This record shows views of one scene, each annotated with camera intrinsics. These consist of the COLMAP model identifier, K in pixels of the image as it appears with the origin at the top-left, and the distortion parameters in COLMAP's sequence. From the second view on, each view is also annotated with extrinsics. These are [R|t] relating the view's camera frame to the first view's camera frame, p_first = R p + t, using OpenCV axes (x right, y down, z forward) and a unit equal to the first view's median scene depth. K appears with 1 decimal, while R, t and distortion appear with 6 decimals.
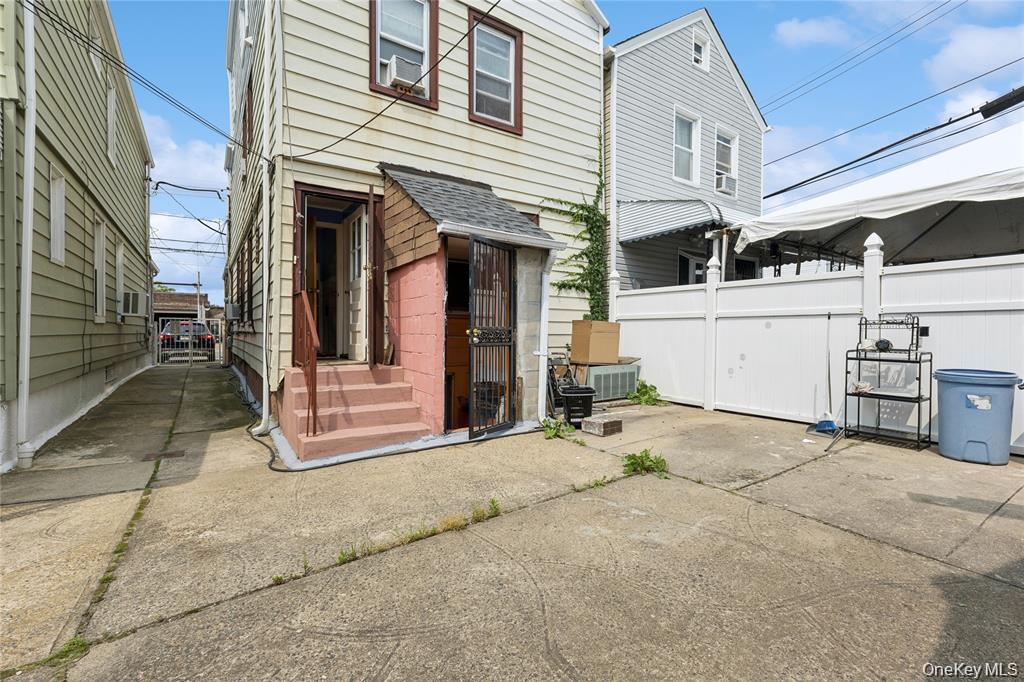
lens RADIAL K [[446.2, 0, 516.2], [0, 446.2, 336.2], [0, 0, 1]] dist [0.001738, -0.000805]
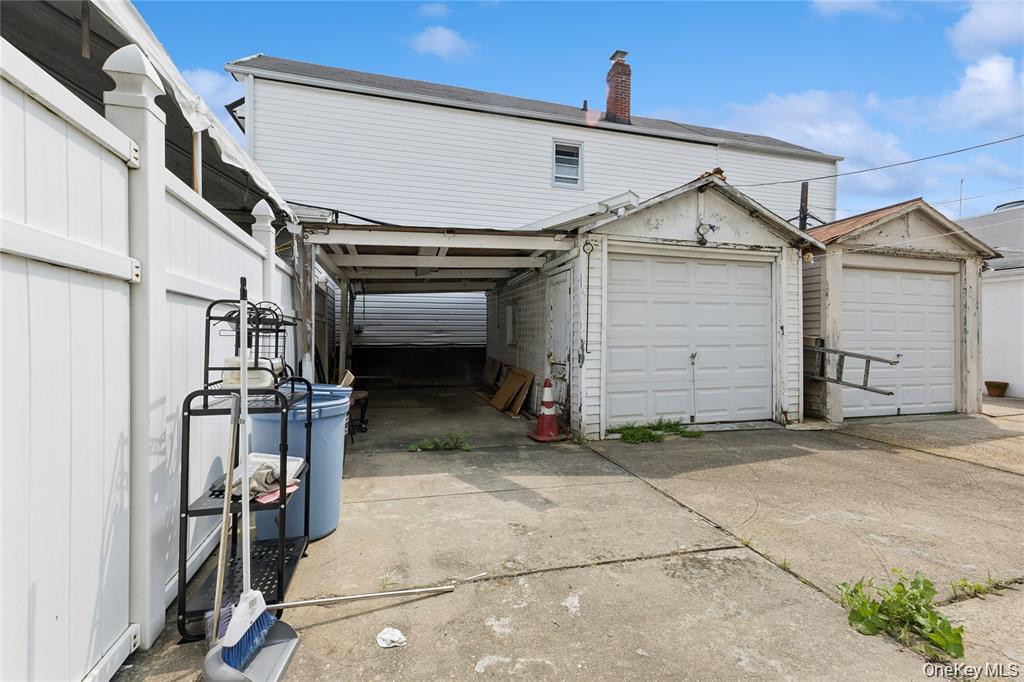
lens RADIAL K [[446.2, 0, 511.1], [0, 446.2, 338.6], [0, 0, 1]] dist [0.001738, -0.000805]
pose [[-0.954129, -0.004961, 0.299355, 0.445940], [-0.002016, 0.999947, 0.010145, -0.014143], [-0.299389, 0.009076, -0.954088, 1.297041]]
